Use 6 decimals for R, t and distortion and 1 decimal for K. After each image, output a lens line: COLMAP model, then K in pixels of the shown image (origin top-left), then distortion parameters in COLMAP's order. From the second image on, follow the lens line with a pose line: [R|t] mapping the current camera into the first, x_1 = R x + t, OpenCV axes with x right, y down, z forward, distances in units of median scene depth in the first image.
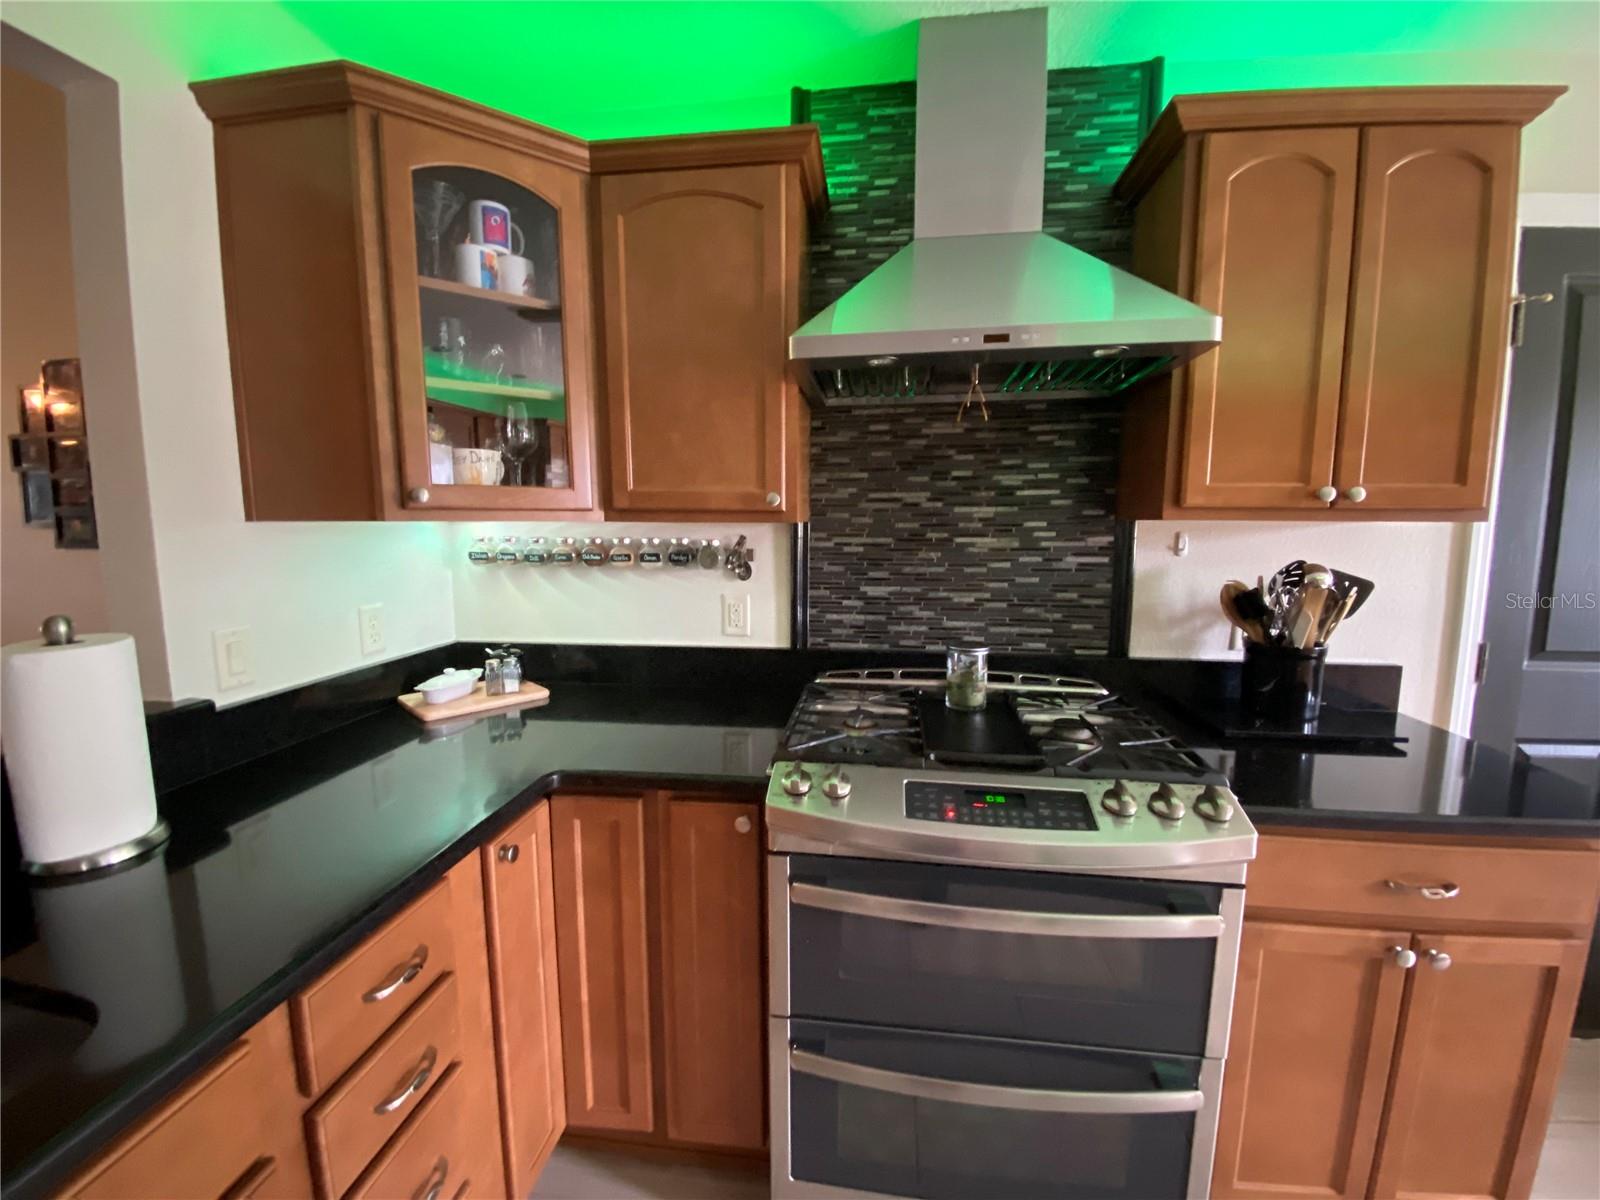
lens RADIAL K [[633.2, 0, 785.5], [0, 633.2, 603.0], [0, 0, 1]] dist [0.003681, -0.010265]
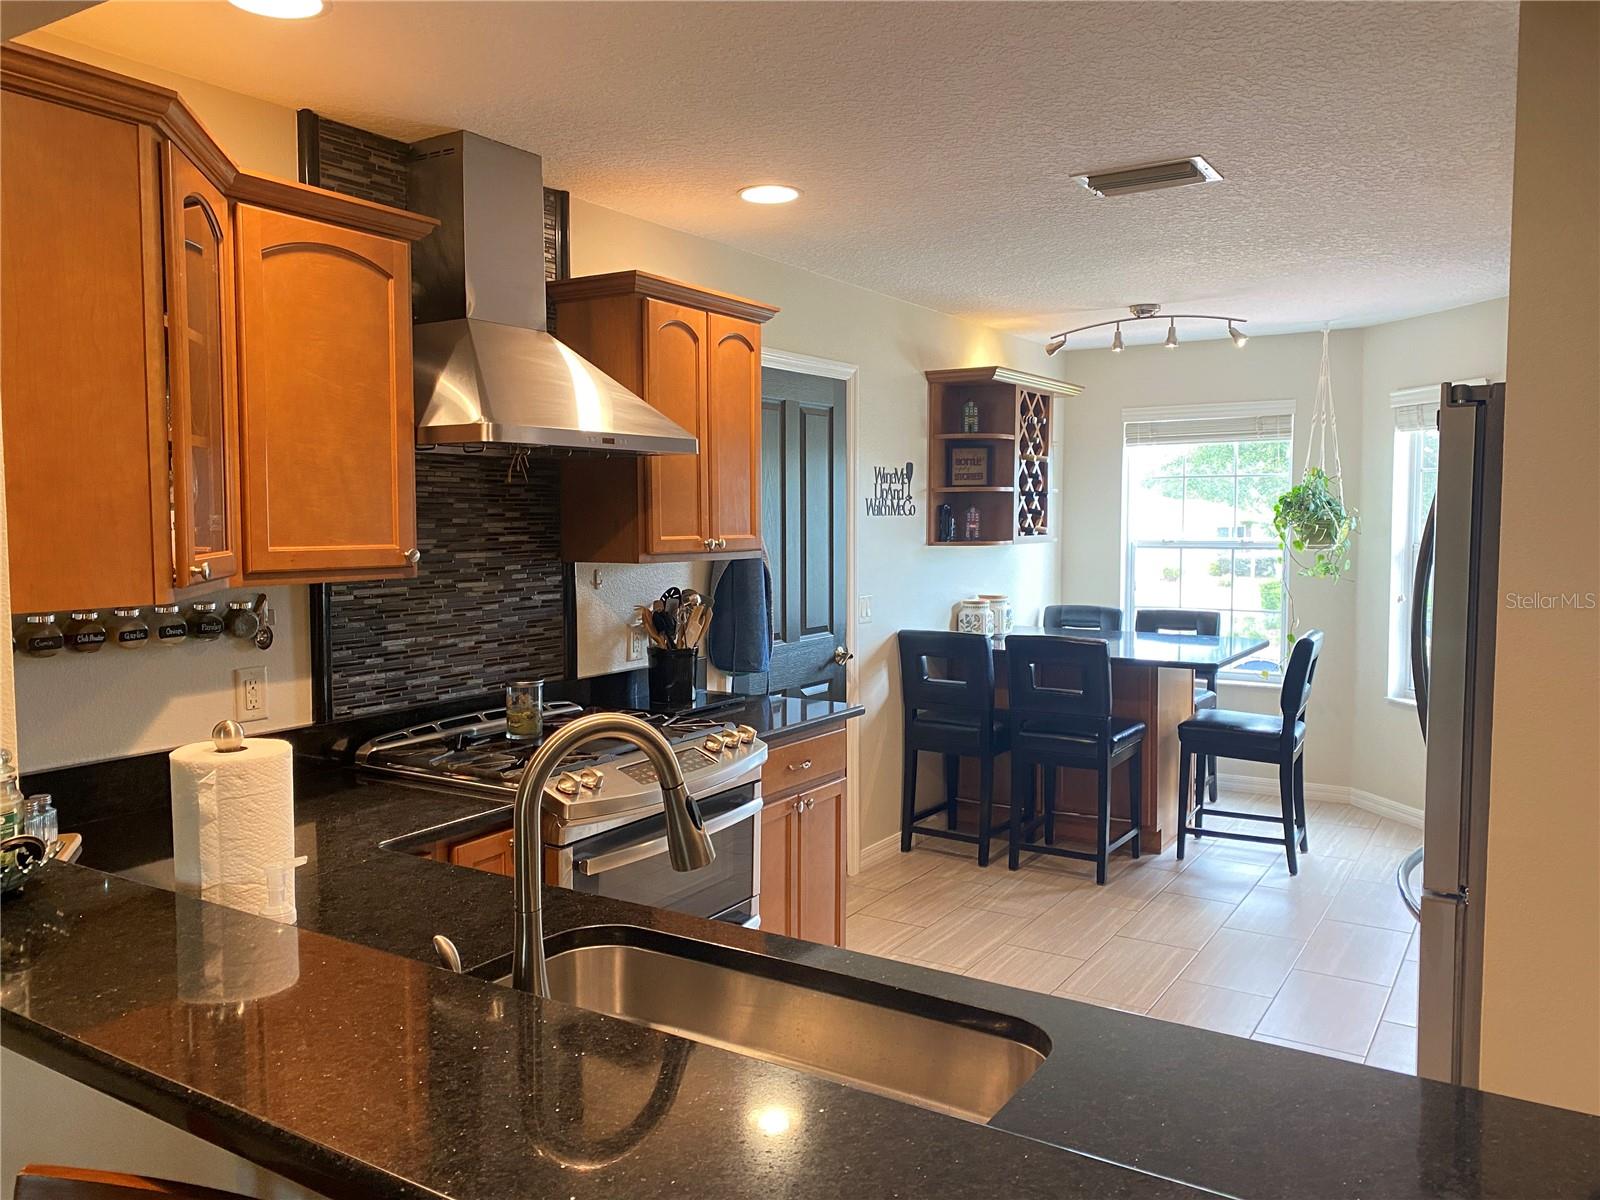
lens RADIAL K [[1192.1, 0, 809.5], [0, 1192.1, 597.5], [0, 0, 1]] dist [0.043252, -0.052055]
pose [[0.403383, -0.064318, 0.912768, -1.257974], [0.124655, 0.992090, 0.014818, -0.039645], [-0.906501, 0.107803, 0.408210, -0.287281]]
